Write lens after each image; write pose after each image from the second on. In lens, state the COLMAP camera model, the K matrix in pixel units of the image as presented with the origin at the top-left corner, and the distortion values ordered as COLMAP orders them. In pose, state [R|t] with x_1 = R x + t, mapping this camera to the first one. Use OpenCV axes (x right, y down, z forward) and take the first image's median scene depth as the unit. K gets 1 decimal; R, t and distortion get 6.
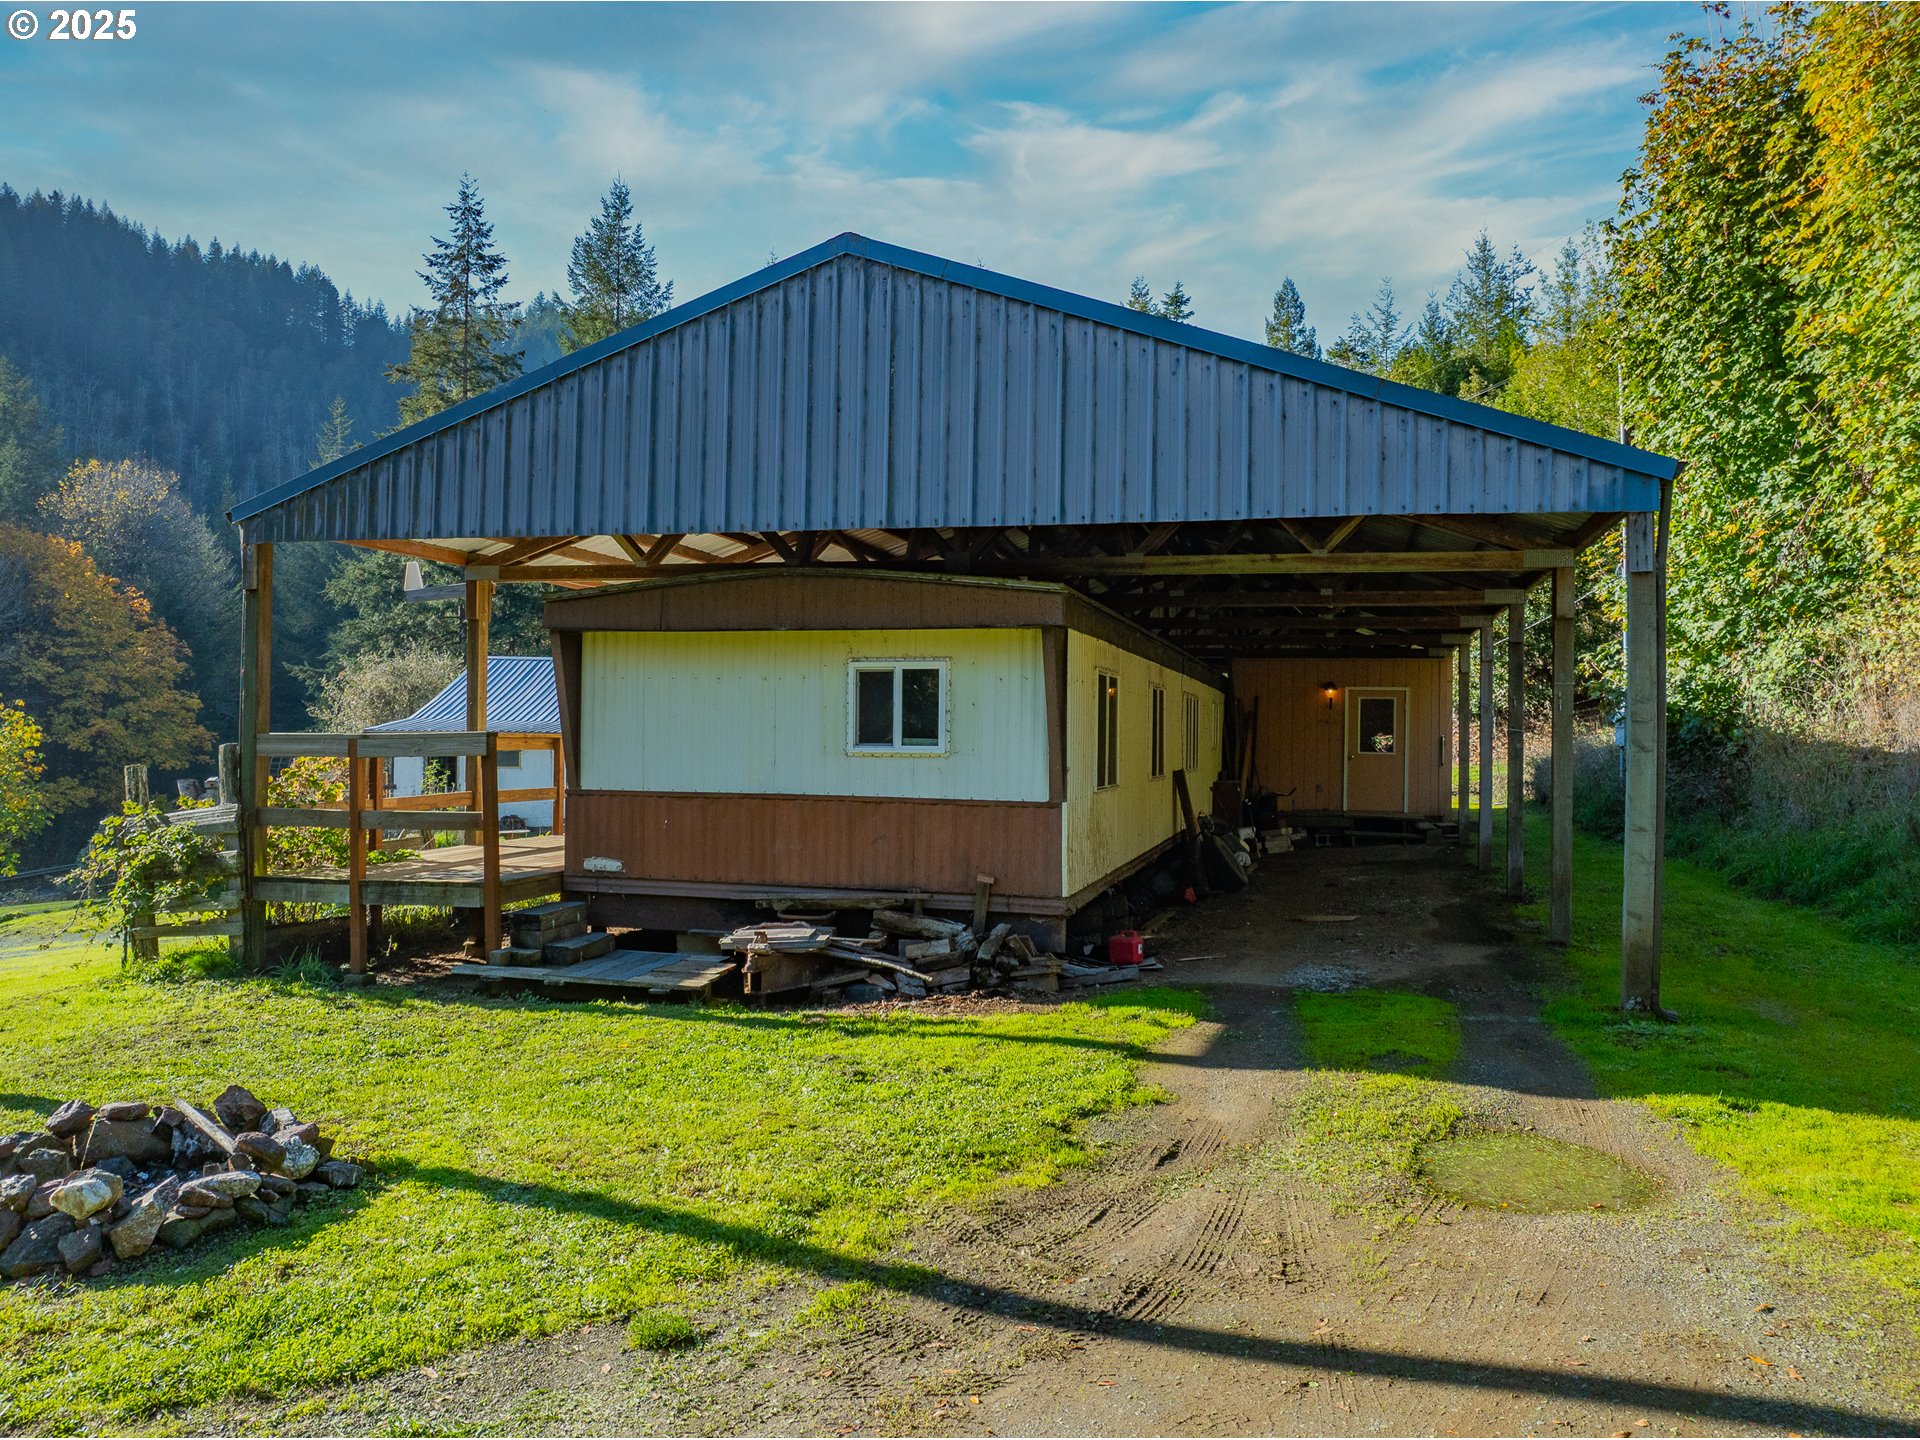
lens RADIAL K [[1389.1, 0, 960.0], [0, 1389.1, 720.0], [0, 0, 1]] dist [0.004347, -0.032807]
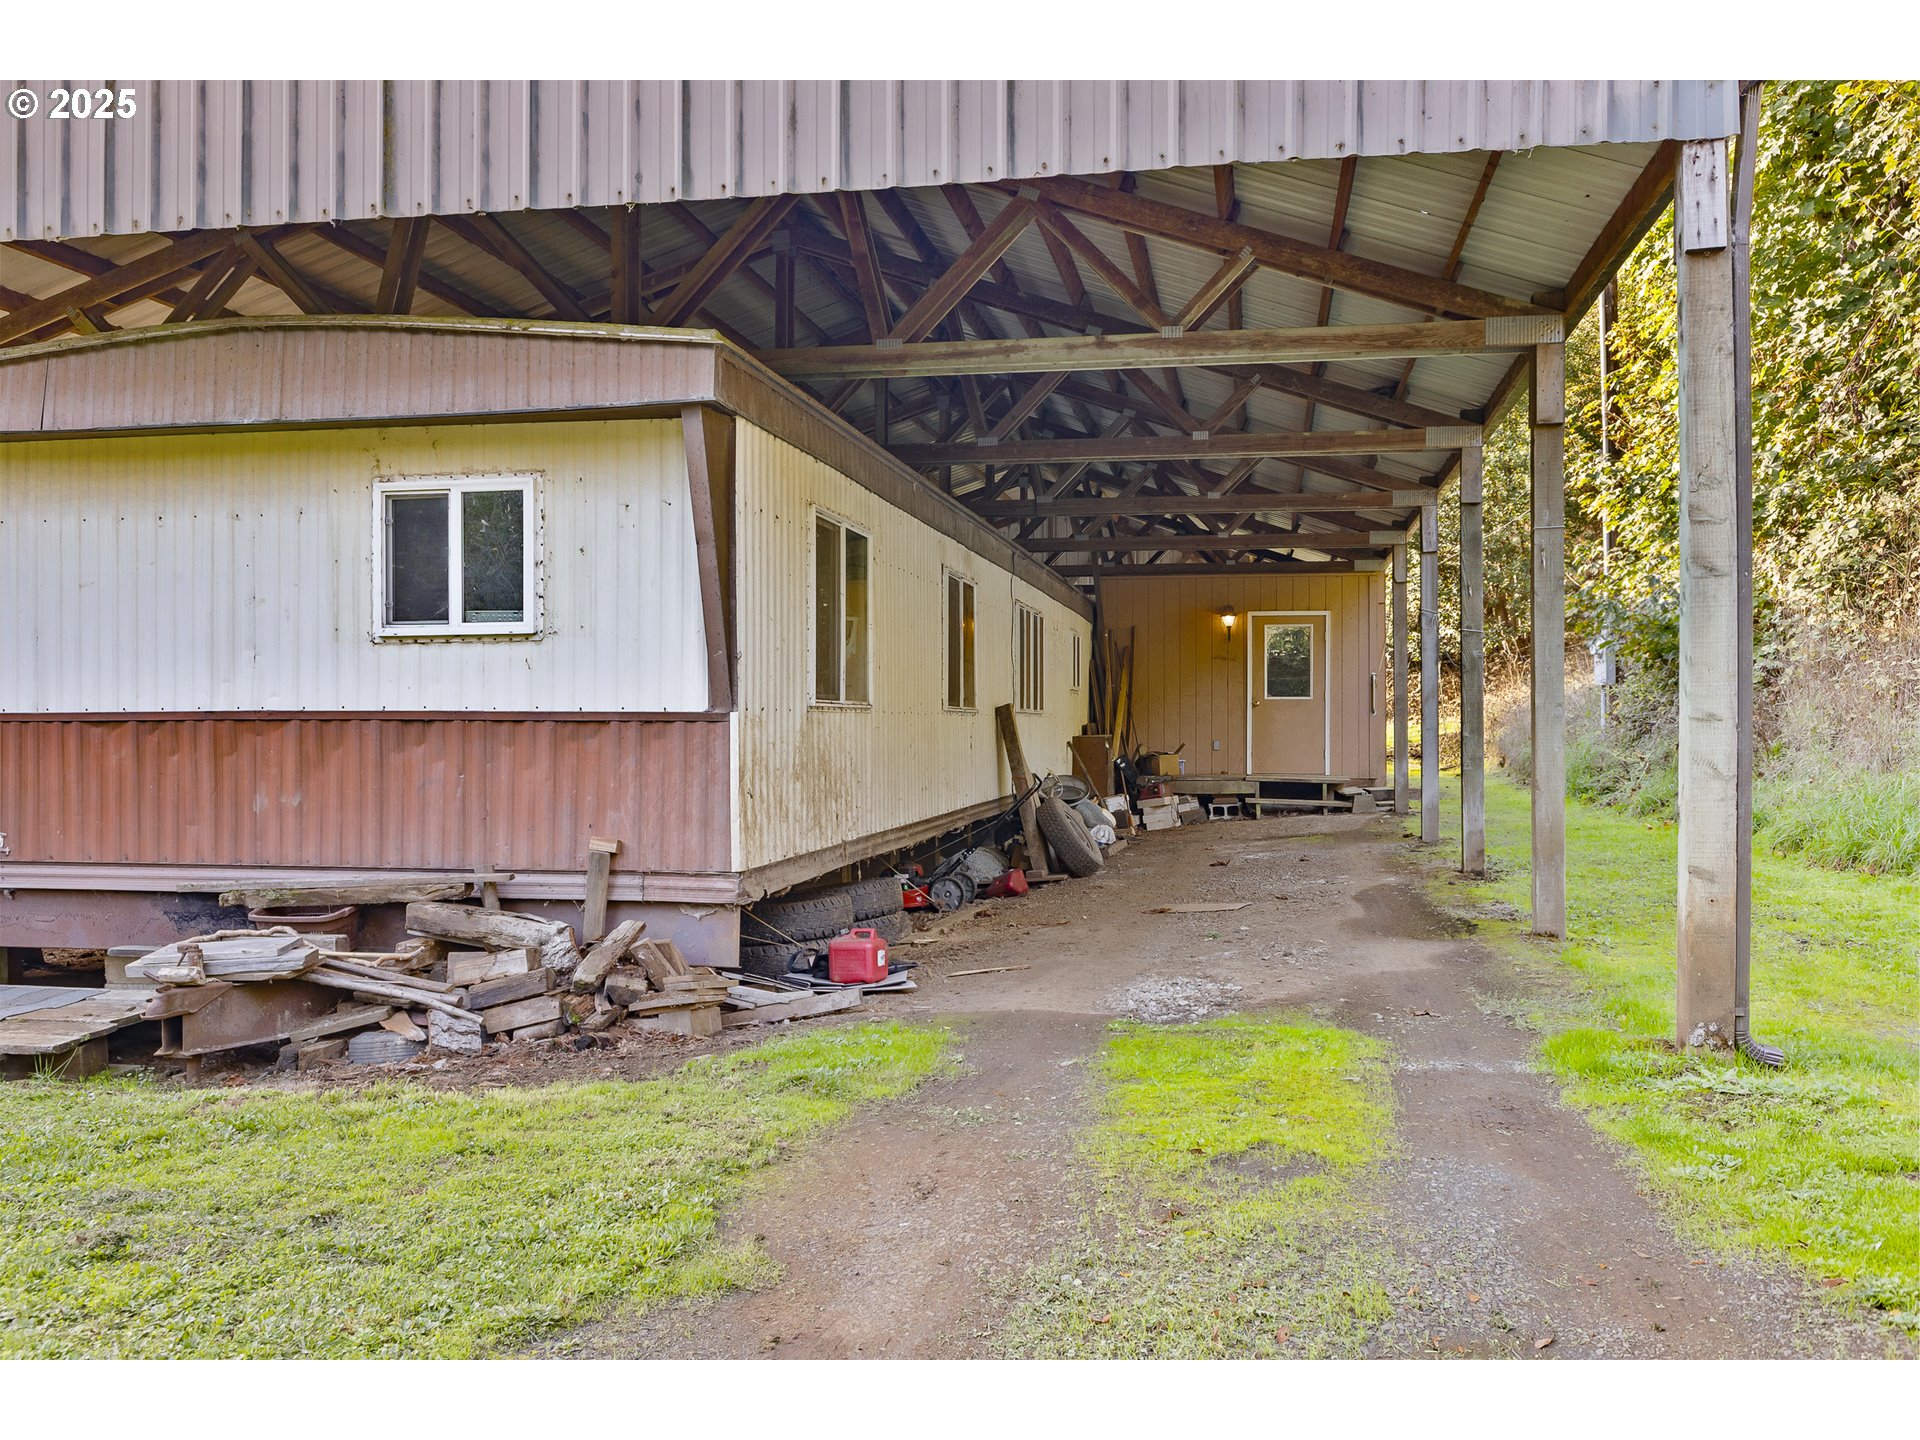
lens RADIAL K [[1578.1, 0, 960.0], [0, 1578.1, 720.0], [0, 0, 1]] dist [0.056425, -0.072903]
pose [[0.997167, -0.013467, 0.074006, 0.114188], [0.012932, 0.999887, 0.007708, 0.055196], [-0.074102, -0.006730, 0.997228, 0.304249]]
